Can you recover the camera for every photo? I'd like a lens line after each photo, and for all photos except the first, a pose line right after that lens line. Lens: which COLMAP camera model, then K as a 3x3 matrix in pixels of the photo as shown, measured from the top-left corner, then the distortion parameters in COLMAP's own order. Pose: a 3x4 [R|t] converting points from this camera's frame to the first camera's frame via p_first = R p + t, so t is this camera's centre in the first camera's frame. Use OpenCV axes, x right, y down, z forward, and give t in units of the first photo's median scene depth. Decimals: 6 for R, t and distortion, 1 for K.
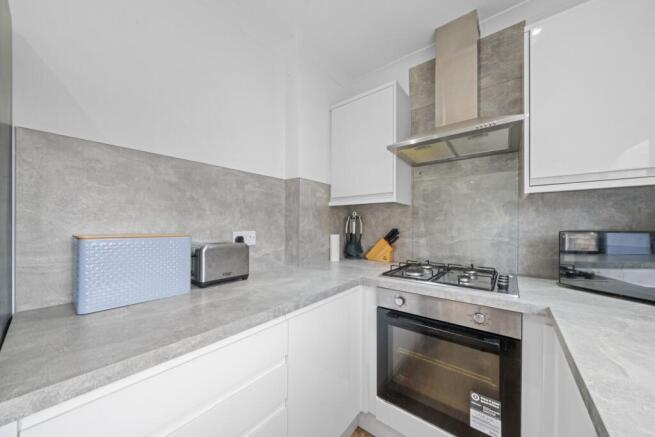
lens RADIAL K [[229.9, 0, 324.4], [0, 229.9, 227.3], [0, 0, 1]] dist [-0.000788, -0.000087]
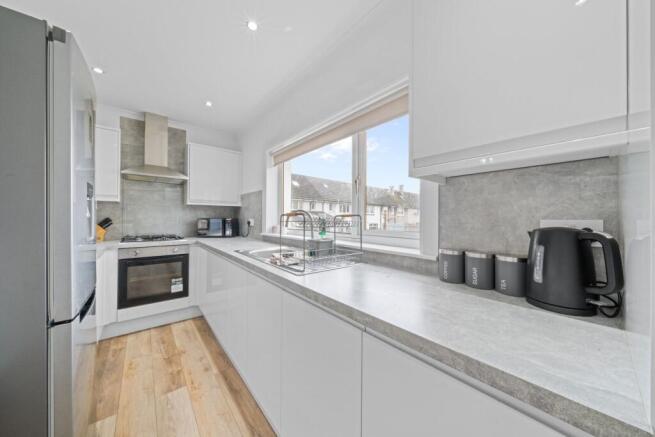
lens RADIAL K [[227.1, 0, 330.3], [0, 227.1, 216.4], [0, 0, 1]] dist [-0.000312, -0.000075]
pose [[0.201901, 0.008515, 0.979369, -1.144951], [-0.003207, 0.999963, -0.008033, 0.005930], [-0.979401, -0.001519, 0.201920, -0.963256]]
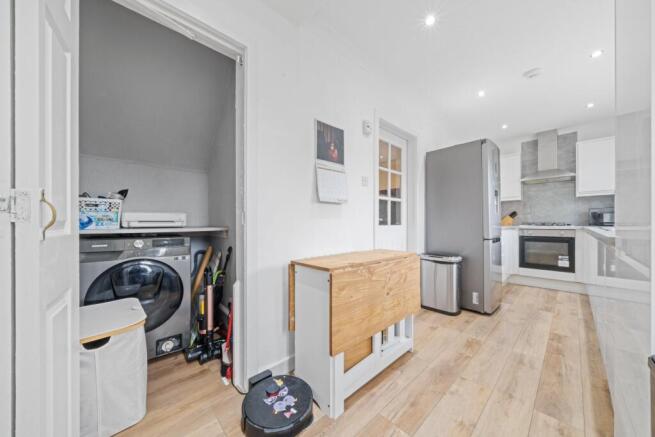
lens RADIAL K [[224.3, 0, 333.8], [0, 224.3, 221.5], [0, 0, 1]] dist [0.000163, -0.000067]
pose [[0.991472, -0.004854, -0.130226, -1.639379], [0.004501, 0.999985, -0.003011, 0.148767], [0.130238, 0.002399, 0.991480, -2.008958]]
